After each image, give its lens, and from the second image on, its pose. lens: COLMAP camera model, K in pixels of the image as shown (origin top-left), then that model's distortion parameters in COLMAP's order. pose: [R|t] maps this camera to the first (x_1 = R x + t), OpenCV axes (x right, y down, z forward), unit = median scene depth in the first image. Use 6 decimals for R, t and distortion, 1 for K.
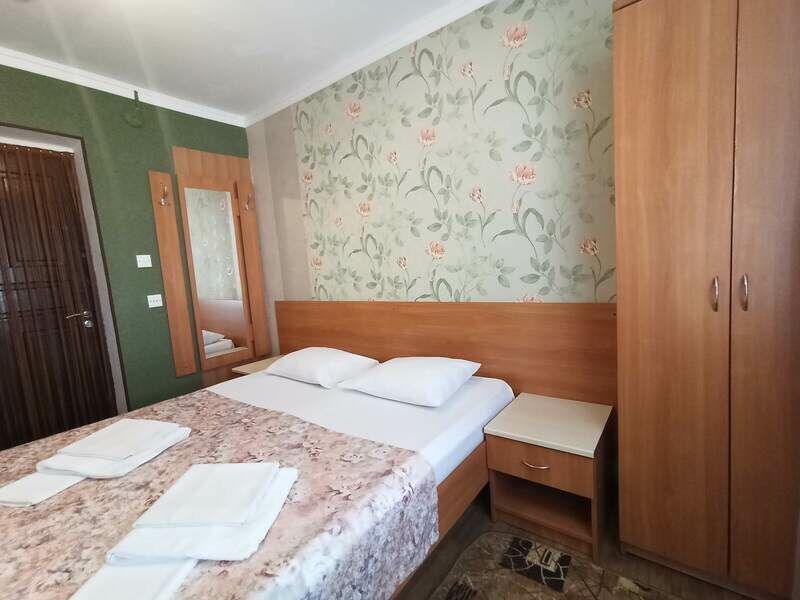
lens RADIAL K [[365.3, 0, 403.8], [0, 365.3, 298.0], [0, 0, 1]] dist [-0.038827, 0.029486]
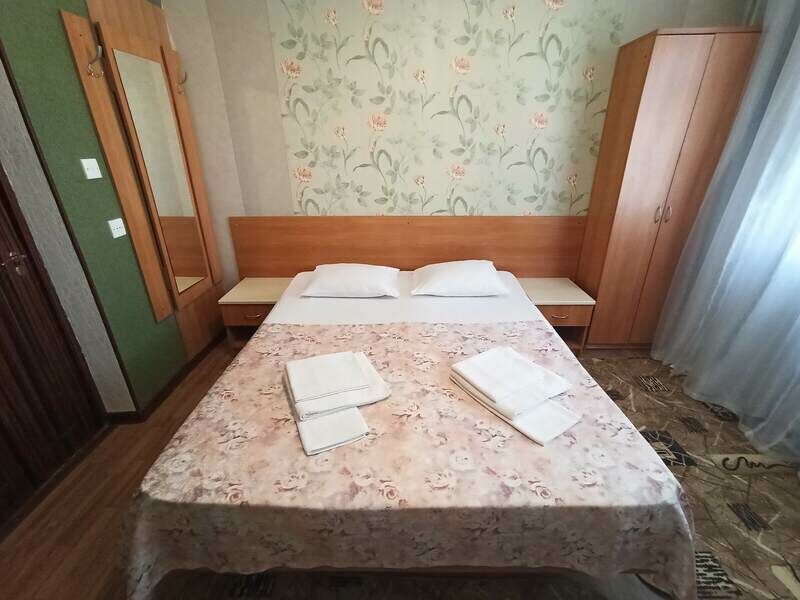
lens RADIAL K [[365.3, 0, 403.8], [0, 365.3, 298.0], [0, 0, 1]] dist [-0.038827, 0.029486]
pose [[0.800726, -0.169995, 0.574403, -0.899457], [0.001594, 0.959490, 0.281739, -0.079380], [-0.599028, -0.224680, 0.768560, 0.108115]]
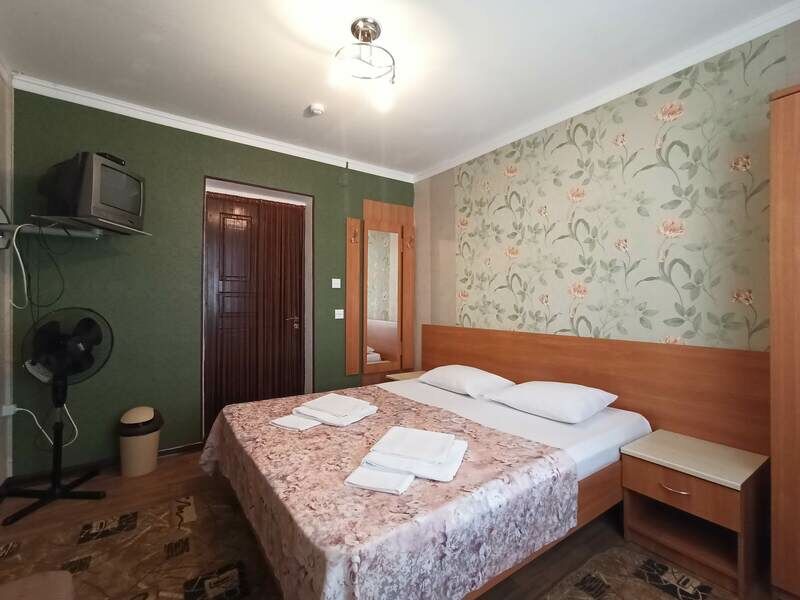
lens RADIAL K [[365.3, 0, 403.8], [0, 365.3, 298.0], [0, 0, 1]] dist [-0.038827, 0.029486]
pose [[0.949919, 0.076381, -0.303017, -0.094999], [-0.106296, 0.990825, -0.083470, 0.048923], [0.293861, 0.111500, 0.949323, -0.260003]]
